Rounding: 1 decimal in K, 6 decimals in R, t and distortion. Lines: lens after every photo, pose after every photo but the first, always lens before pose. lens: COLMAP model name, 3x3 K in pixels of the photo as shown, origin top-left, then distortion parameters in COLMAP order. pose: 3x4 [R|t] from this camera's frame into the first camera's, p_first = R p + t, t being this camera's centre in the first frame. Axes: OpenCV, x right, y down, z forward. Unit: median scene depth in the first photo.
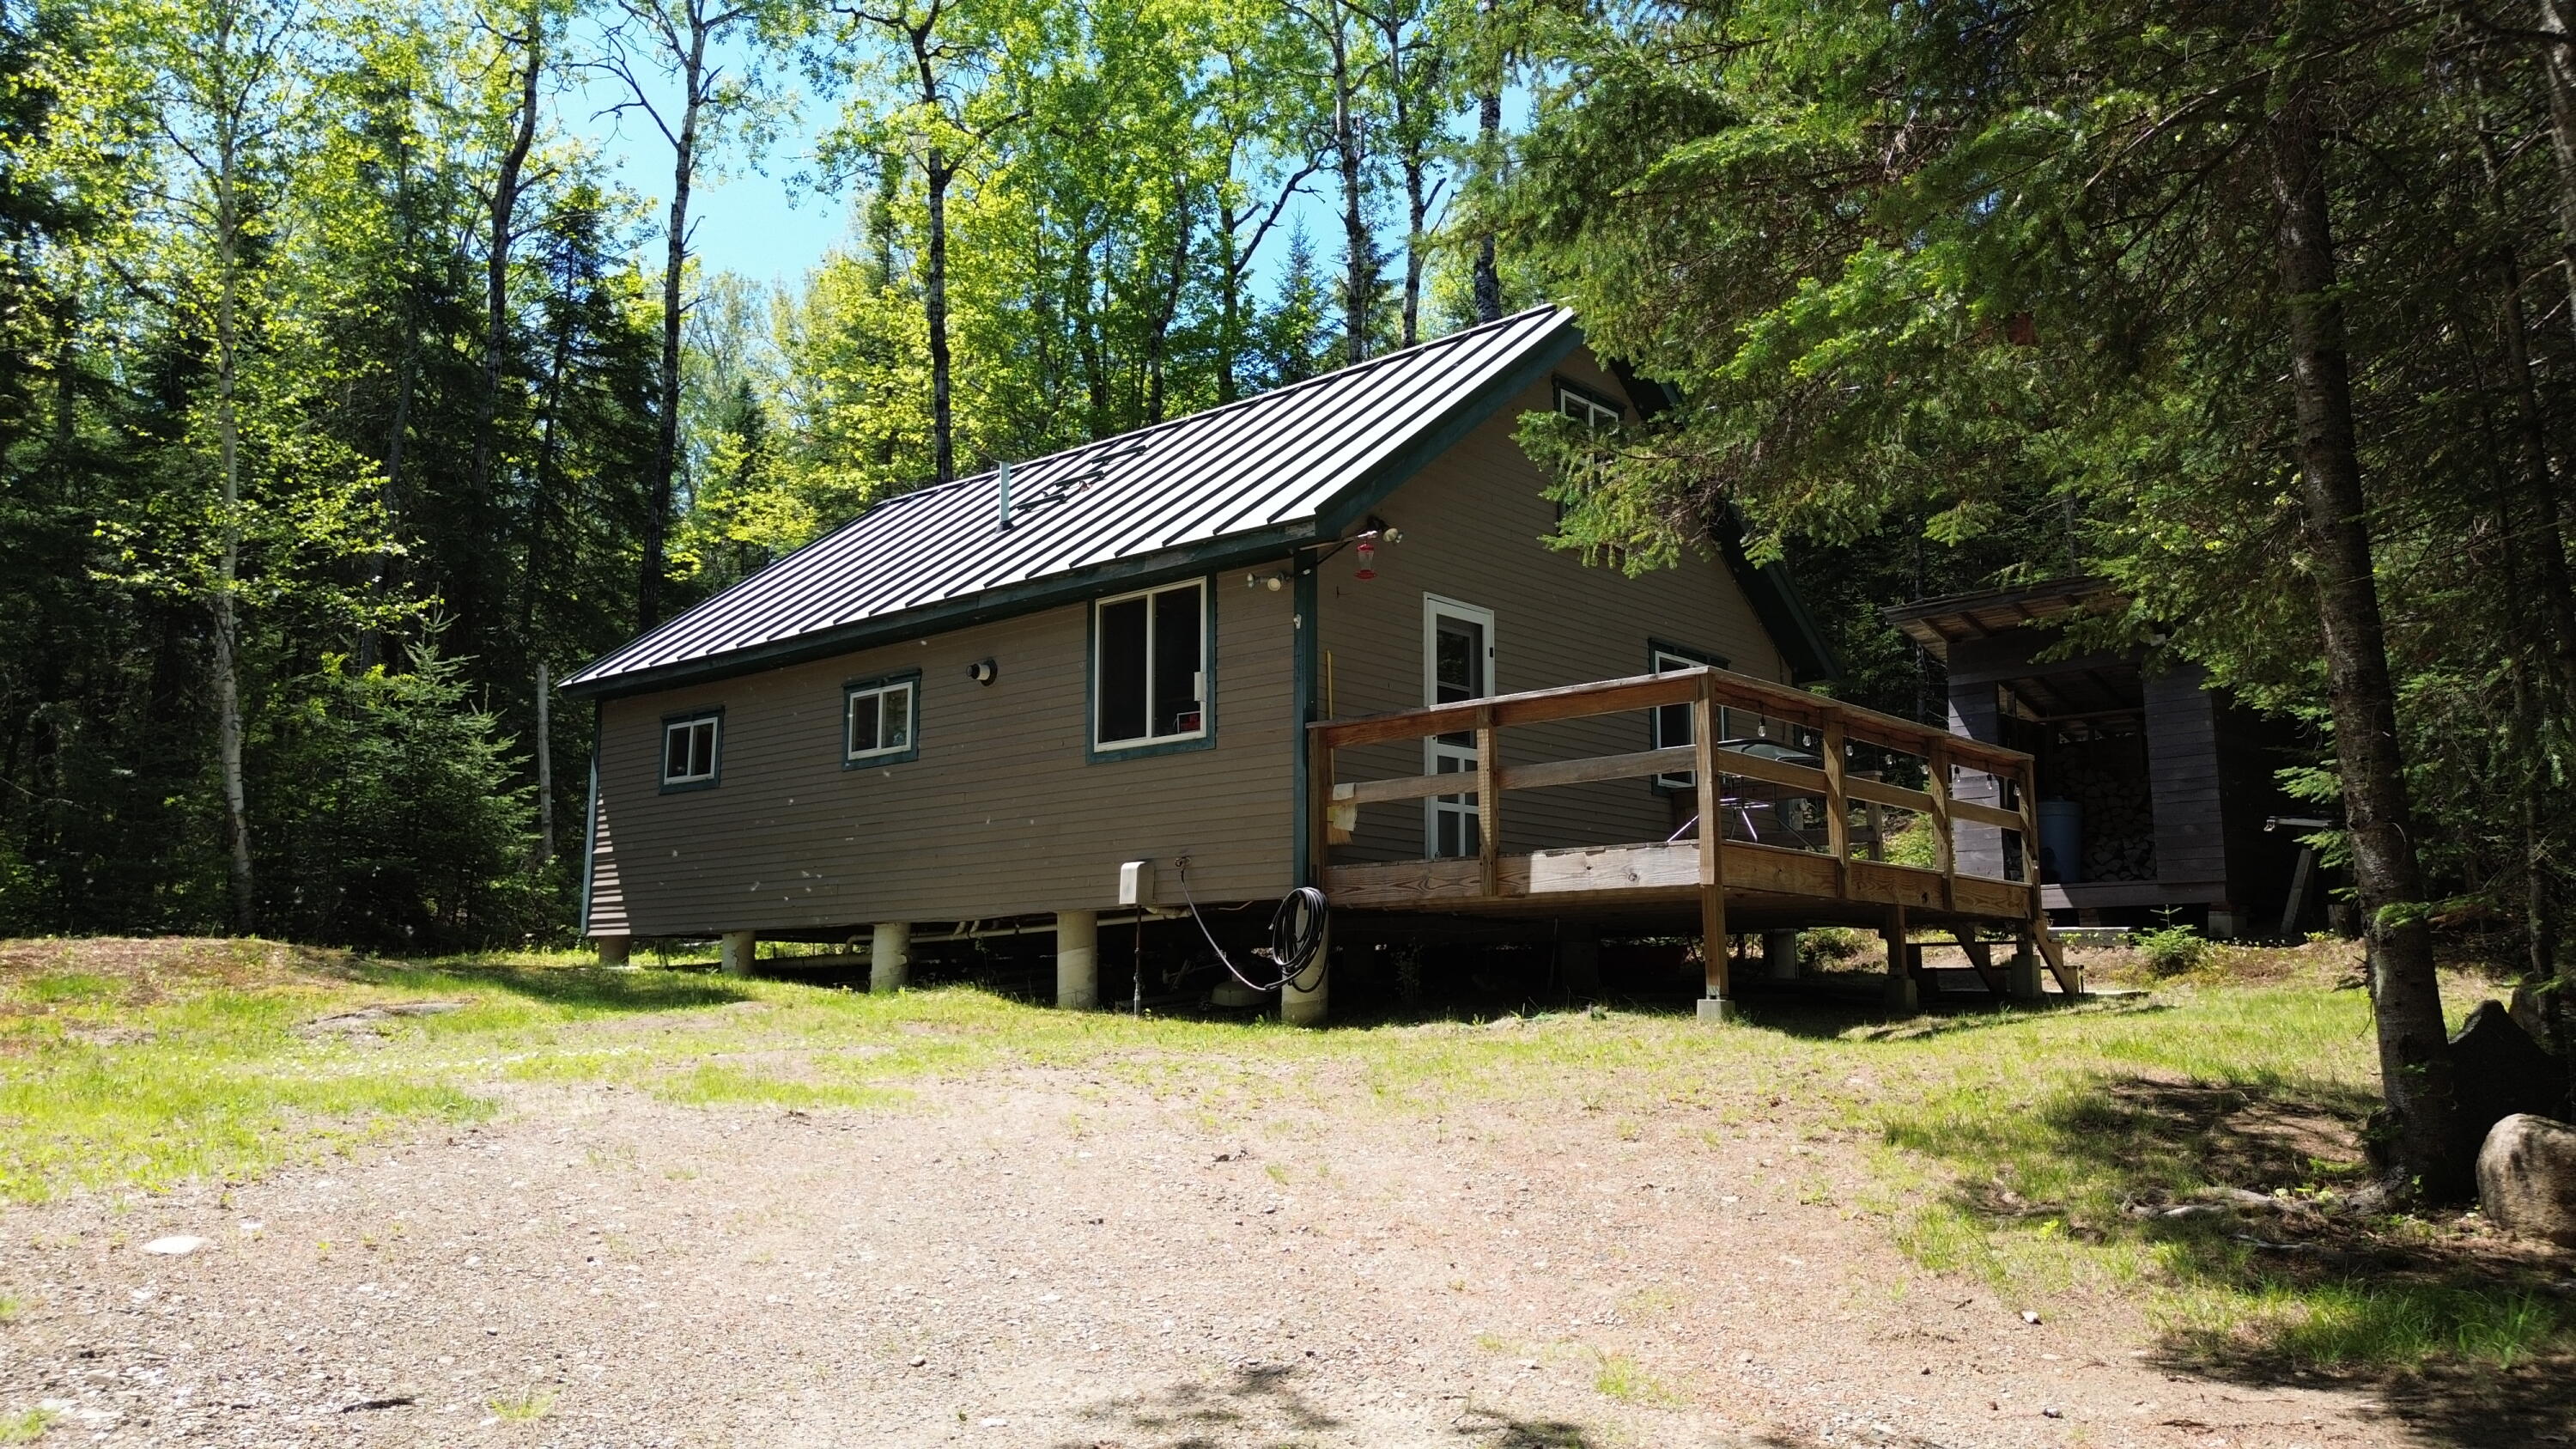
lens RADIAL K [[1829.1, 0, 1288.0], [0, 1829.1, 724.5], [0, 0, 1]] dist [0.153414, -0.269309]
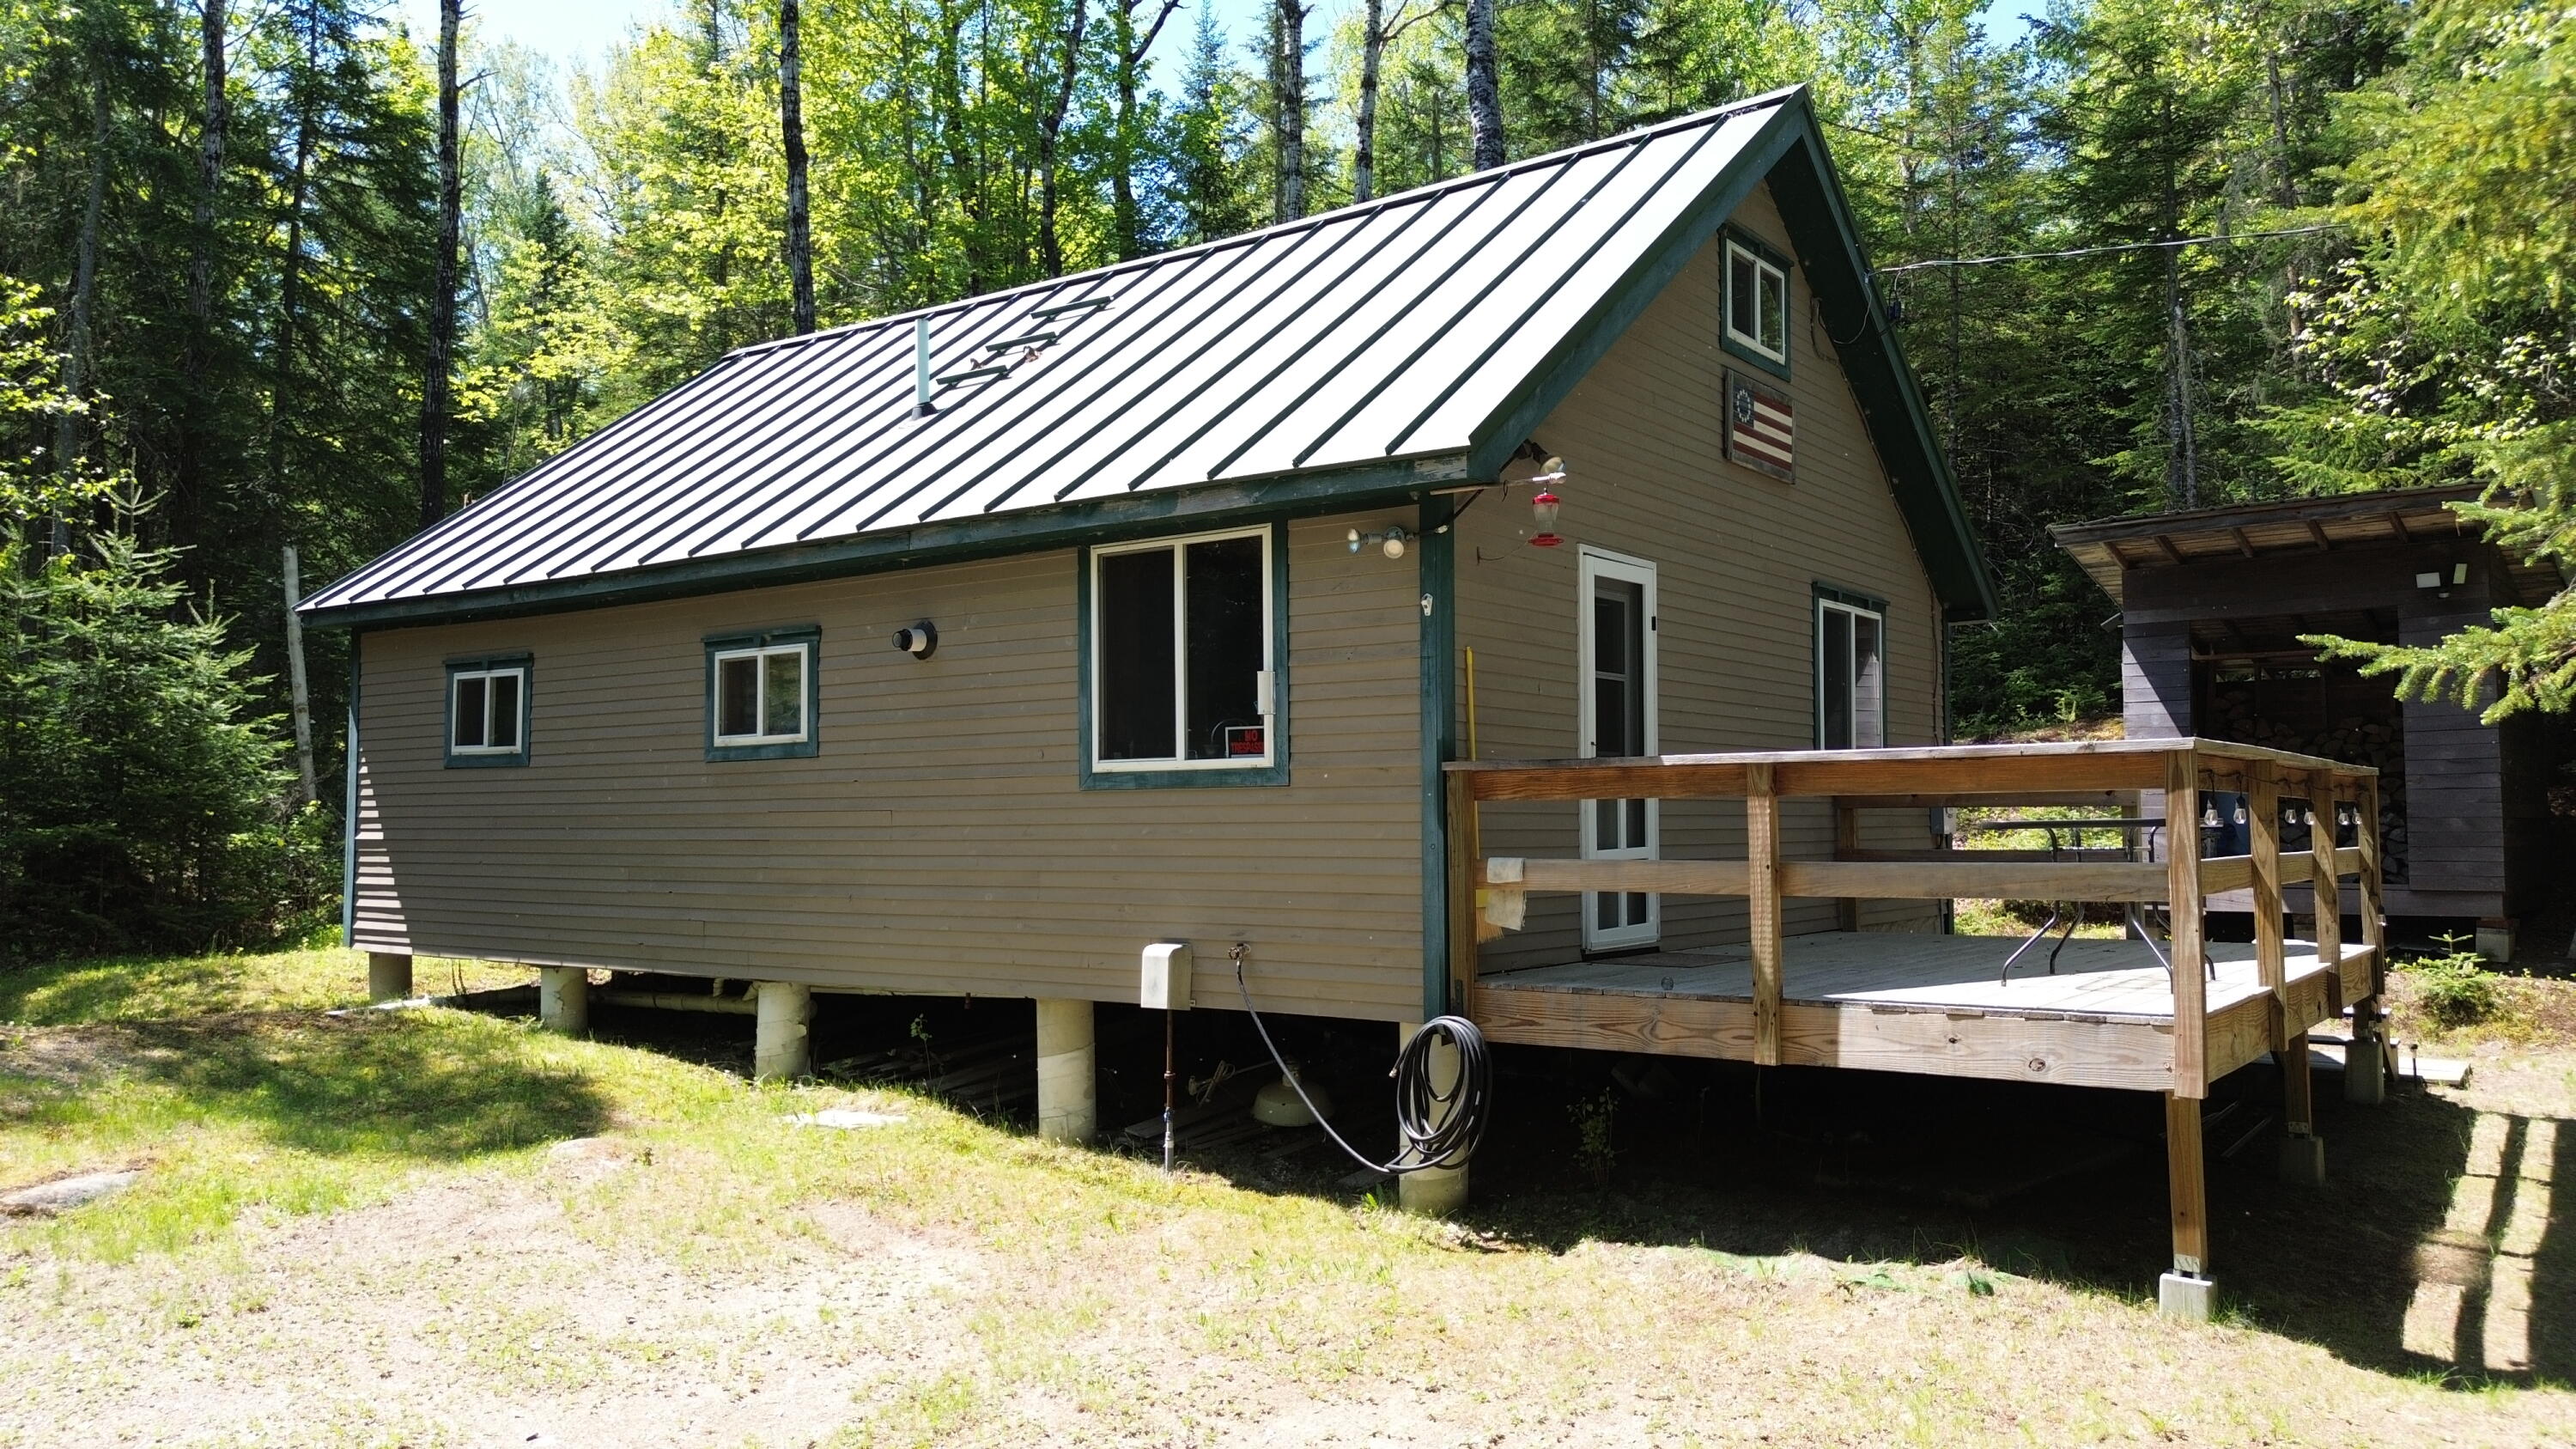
lens RADIAL K [[1838.4, 0, 1288.0], [0, 1838.4, 724.5], [0, 0, 1]] dist [0.096166, -0.092505]
pose [[0.996080, -0.000259, 0.088451, -0.067535], [-0.008461, 0.995131, 0.098195, -0.051041], [-0.088046, -0.098559, 0.991229, 0.225306]]
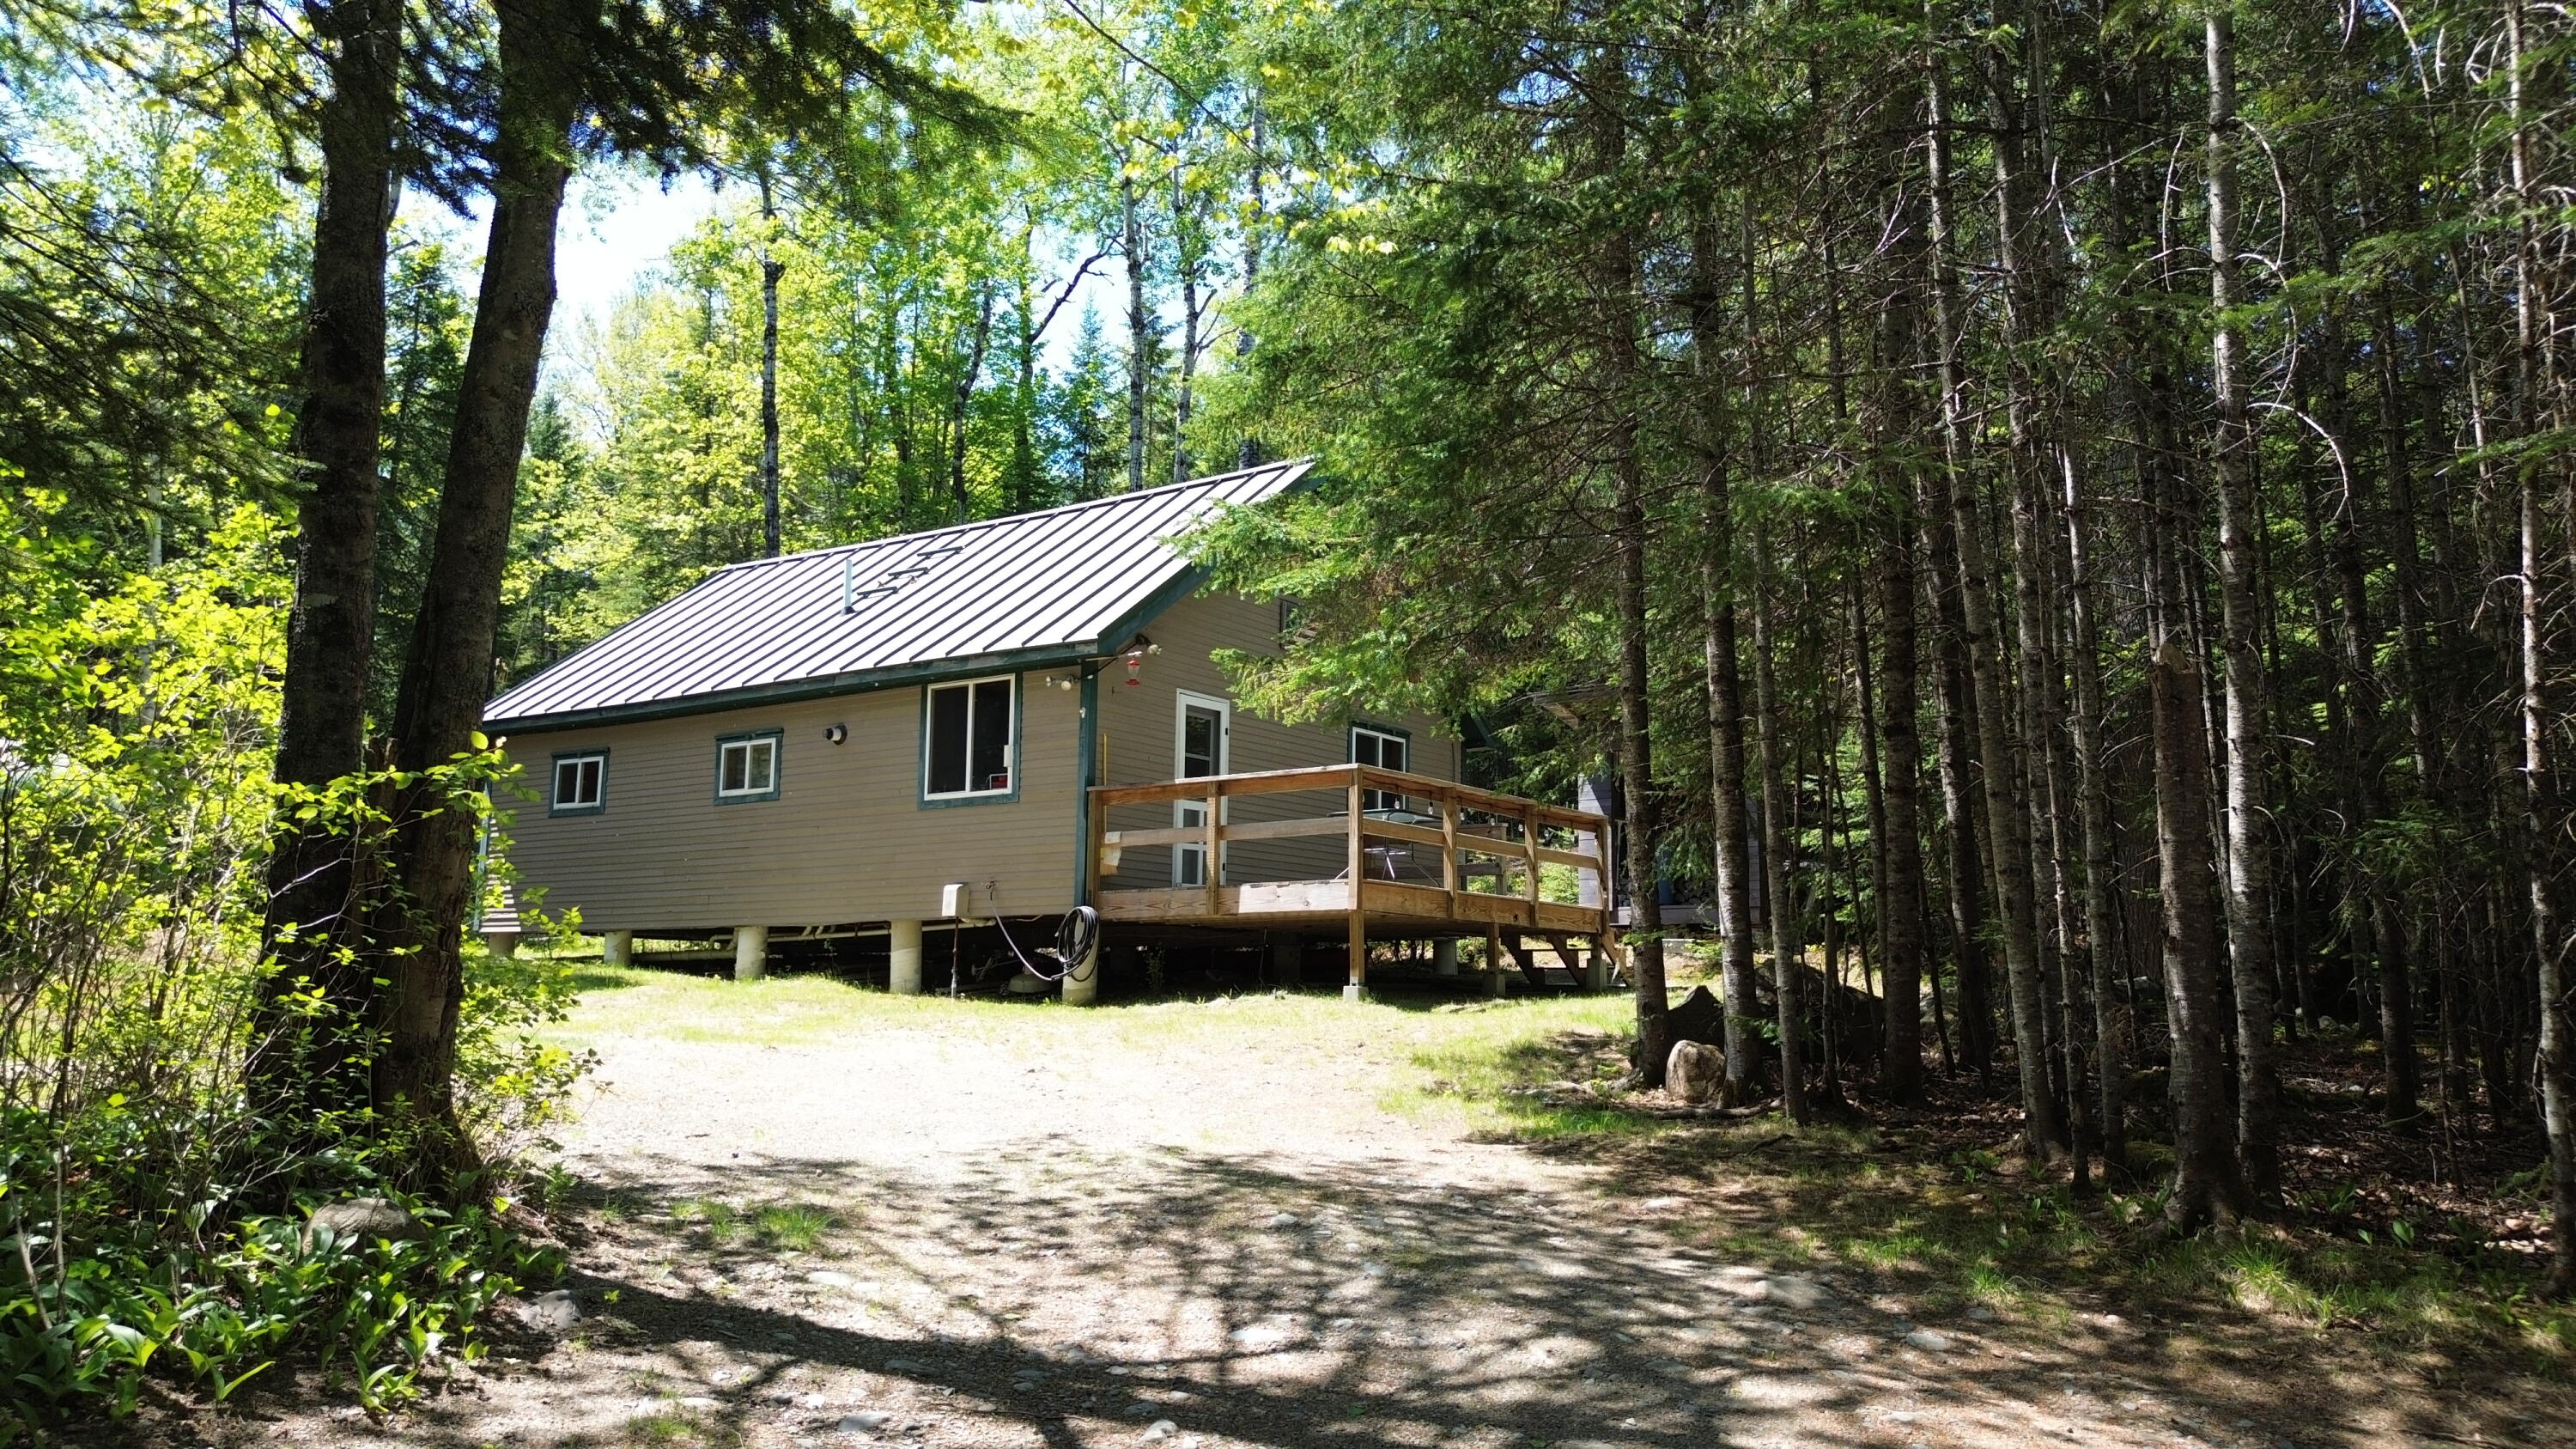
lens RADIAL K [[1829.1, 0, 1288.0], [0, 1829.1, 724.5], [0, 0, 1]] dist [0.153414, -0.269309]
pose [[0.992499, 0.026377, 0.119377, -0.003650], [-0.026422, 0.999650, -0.001205, -0.032554], [-0.119367, -0.001958, 0.992848, -0.254975]]
